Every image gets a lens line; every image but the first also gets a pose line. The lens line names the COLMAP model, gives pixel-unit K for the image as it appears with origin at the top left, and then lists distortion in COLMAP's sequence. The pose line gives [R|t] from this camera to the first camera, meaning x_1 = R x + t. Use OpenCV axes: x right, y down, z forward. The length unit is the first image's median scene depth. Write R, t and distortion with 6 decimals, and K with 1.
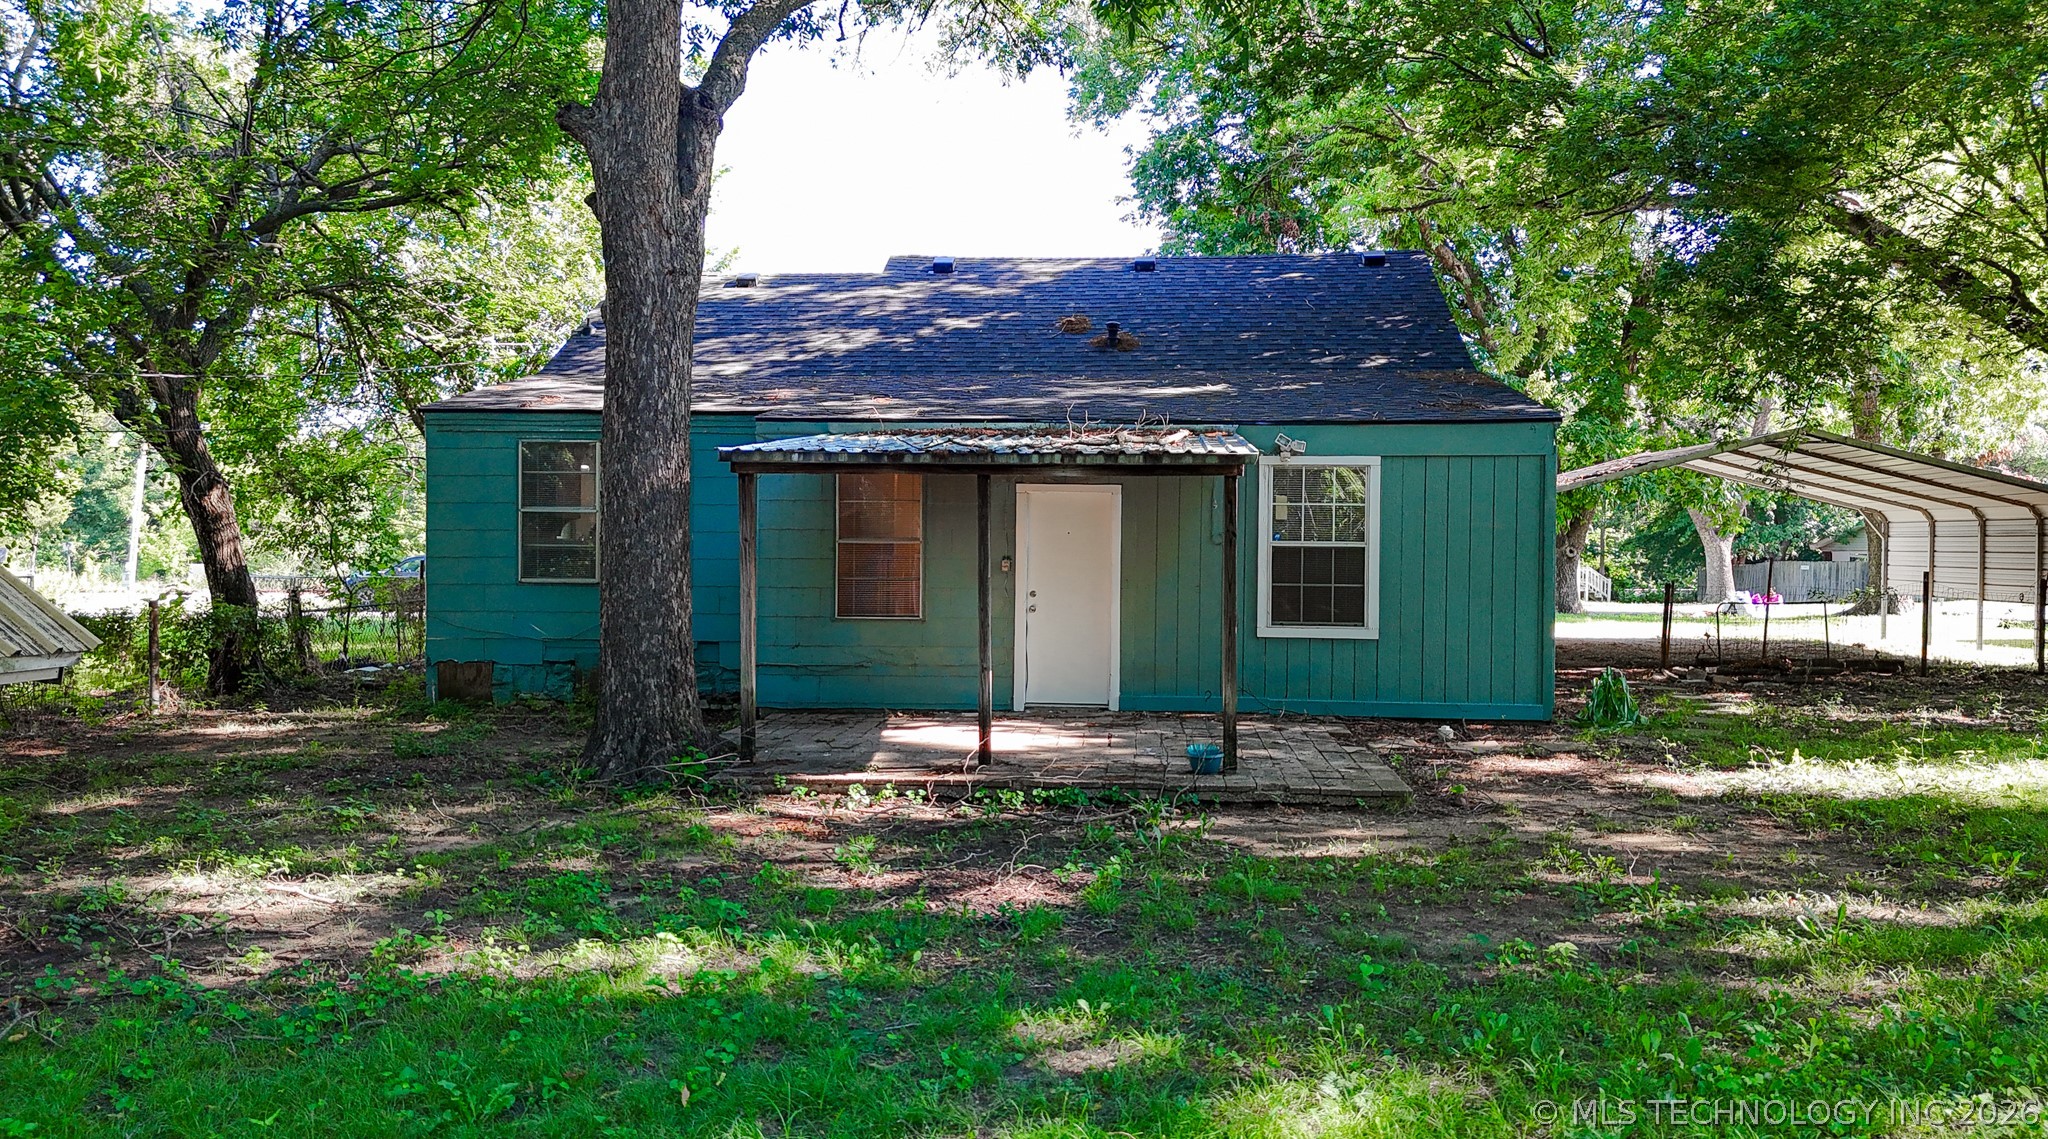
lens RADIAL K [[1478.9, 0, 1024.3], [0, 1478.9, 595.5], [0, 0, 1]] dist [0.001024, 0.002567]
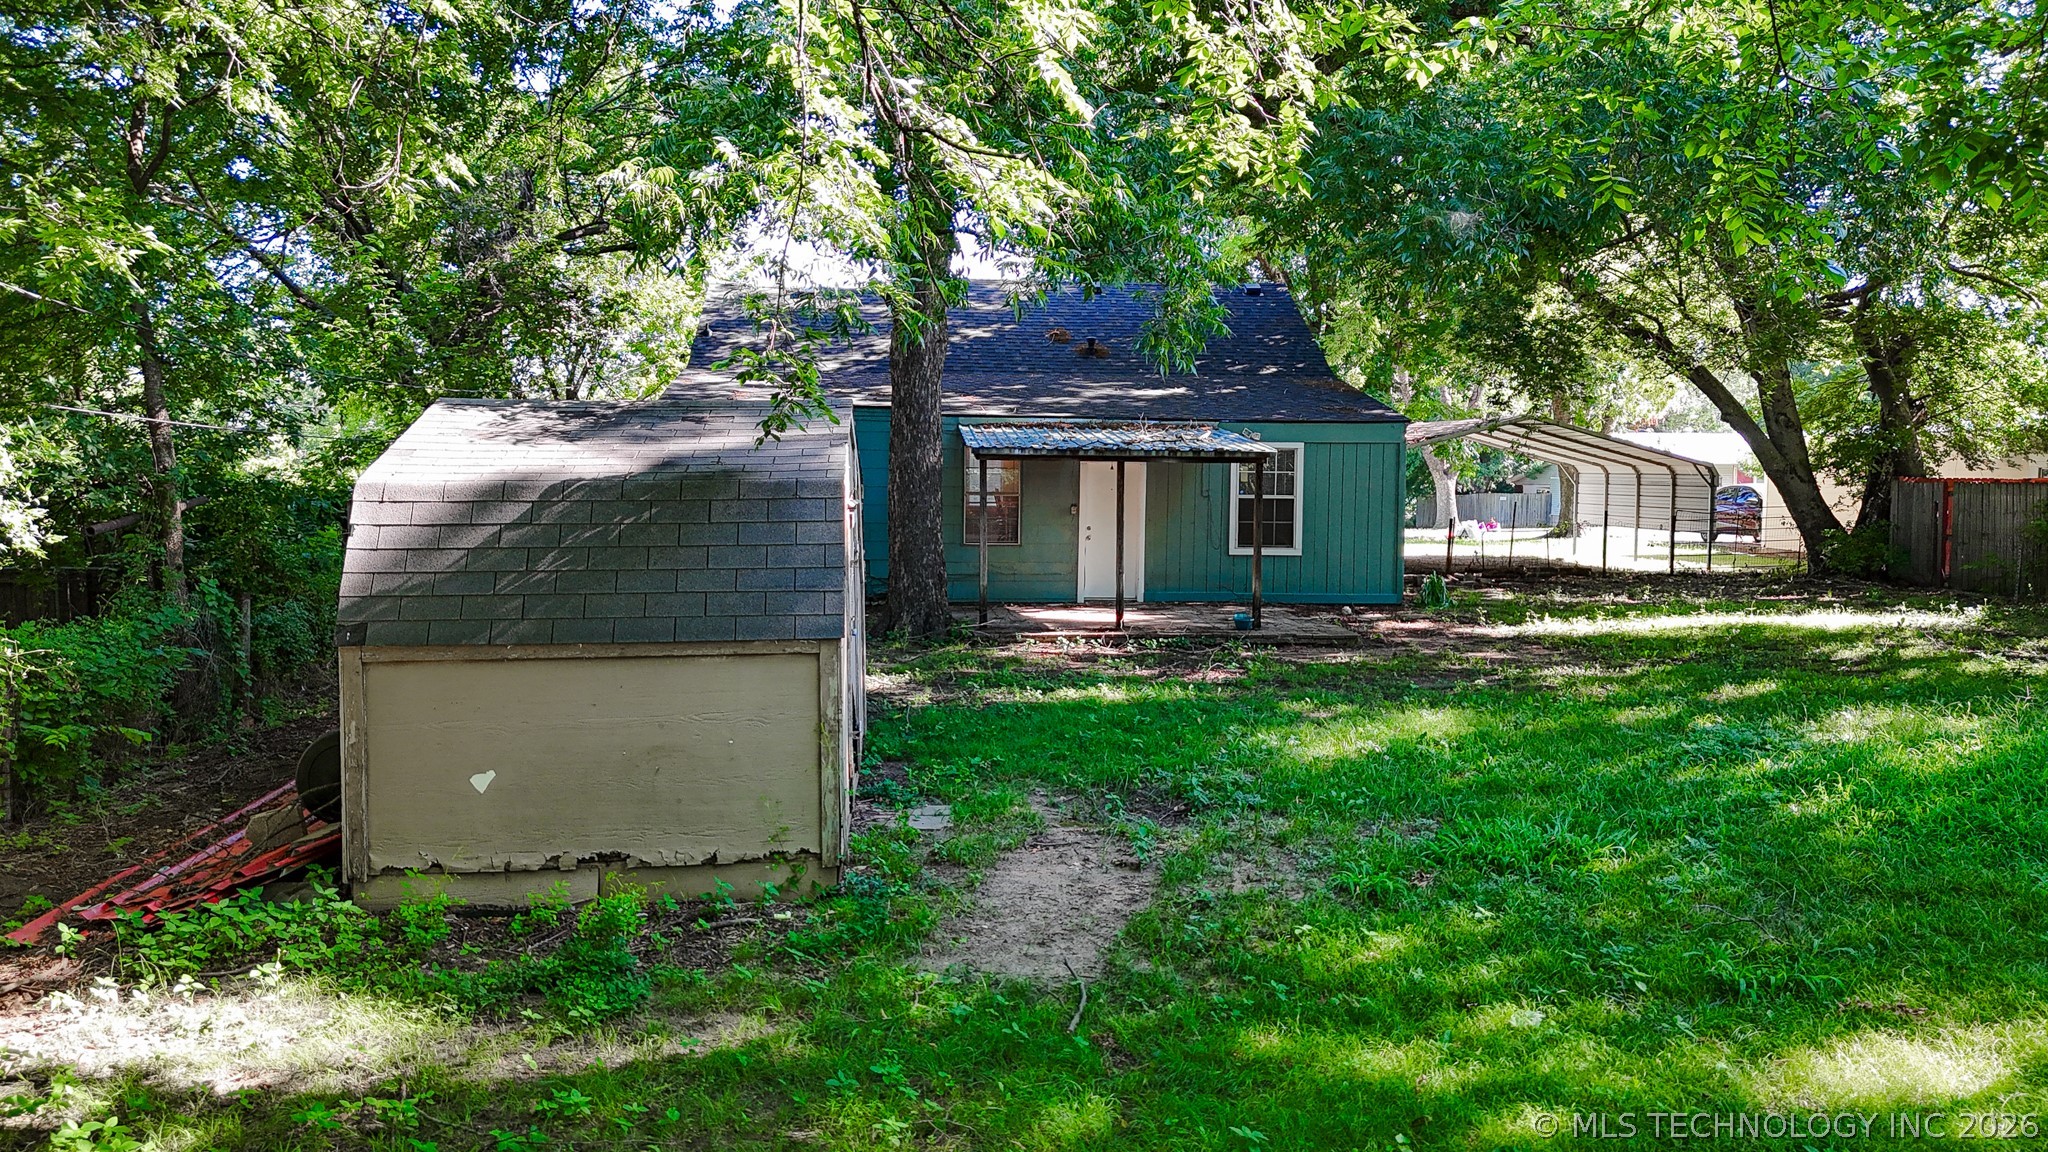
lens RADIAL K [[1494.2, 0, 1024.0], [0, 1494.2, 576.0], [0, 0, 1]] dist [0.024893, -0.006694]
pose [[0.982078, -0.009452, 0.188238, -0.359247], [0.002395, 0.999287, 0.037680, -0.010358], [-0.188460, -0.036554, 0.981400, -0.540485]]
